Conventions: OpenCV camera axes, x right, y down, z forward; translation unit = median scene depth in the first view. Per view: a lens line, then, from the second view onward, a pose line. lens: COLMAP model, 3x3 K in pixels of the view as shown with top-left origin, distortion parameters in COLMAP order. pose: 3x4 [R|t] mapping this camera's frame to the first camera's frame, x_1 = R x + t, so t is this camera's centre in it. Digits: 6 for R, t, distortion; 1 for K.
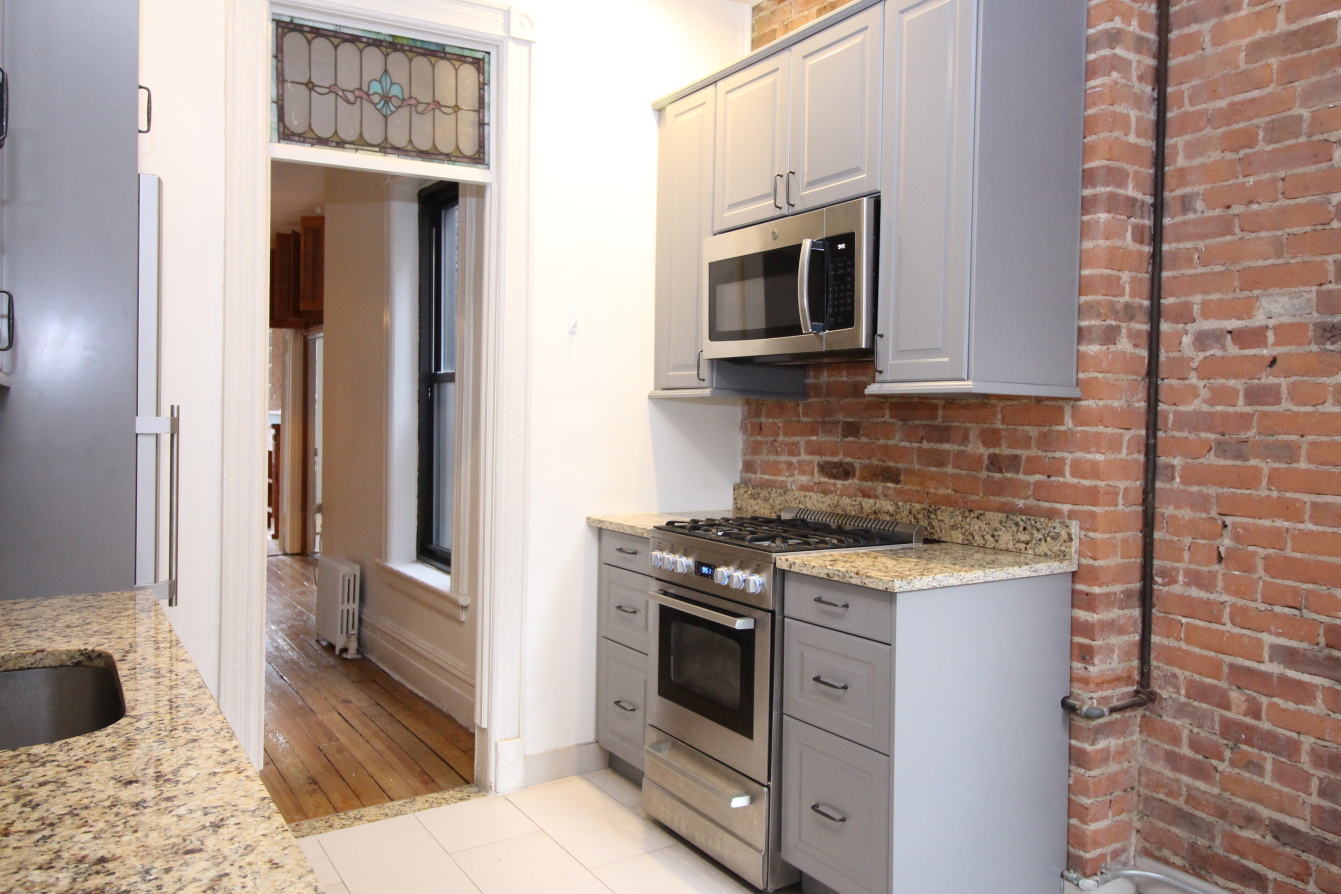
lens RADIAL K [[1020.7, 0, 668.5], [0, 1020.7, 444.7], [0, 0, 1]] dist [-0.002919, -0.000103]
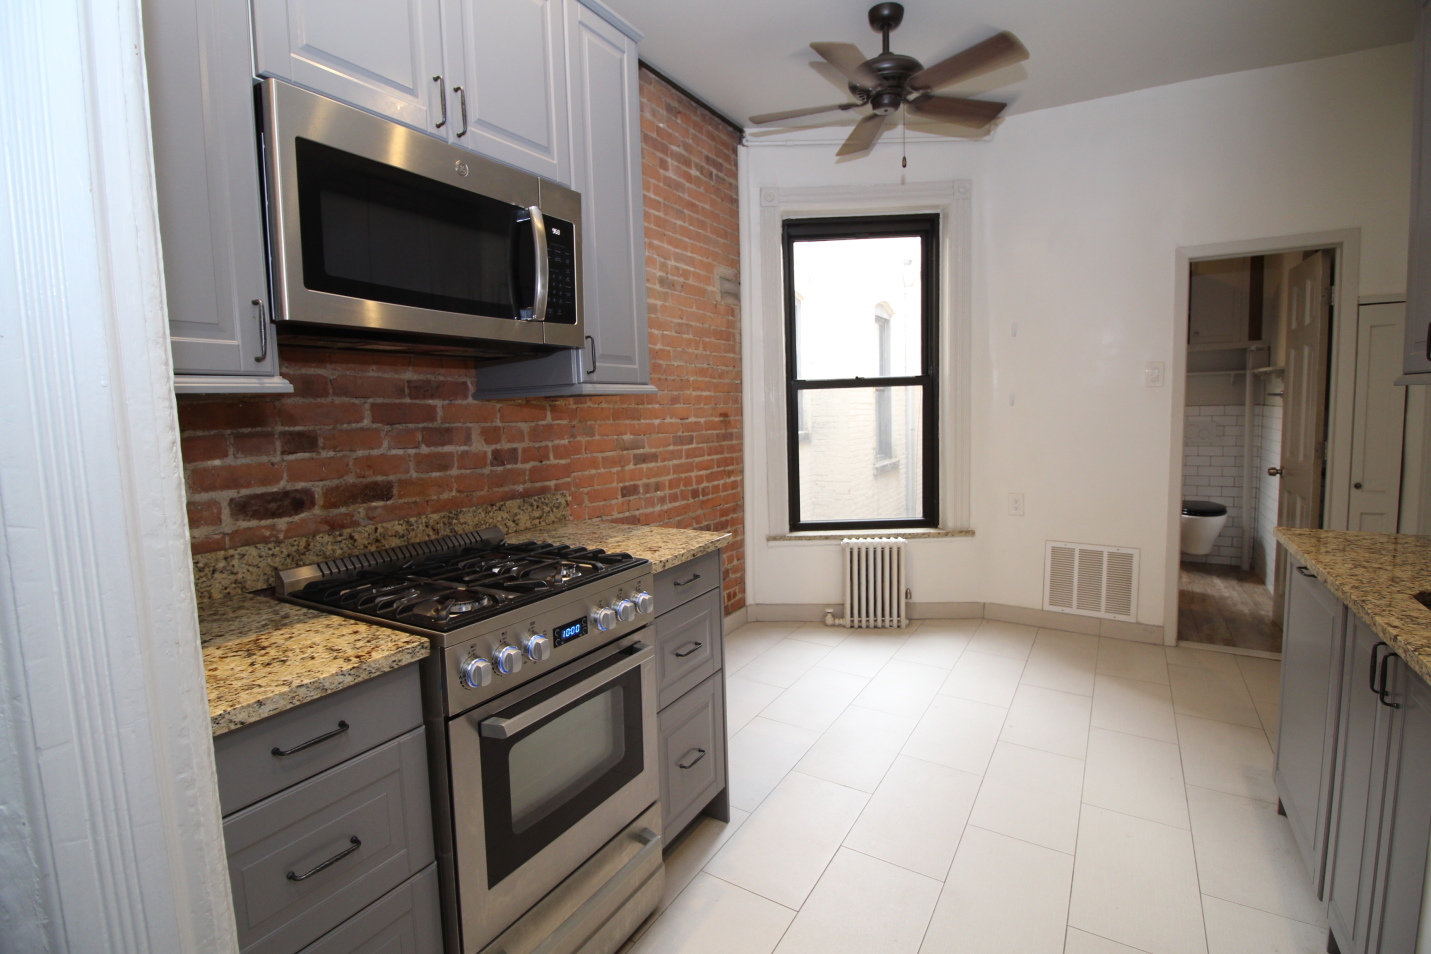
lens RADIAL K [[655.6, 0, 715.2], [0, 655.6, 468.4], [0, 0, 1]] dist [-0.014335, -0.002552]
pose [[-0.458352, -0.085668, 0.884632, -0.405216], [0.043226, 0.992017, 0.118463, -0.043364], [-0.887719, 0.092537, -0.450990, 1.079234]]
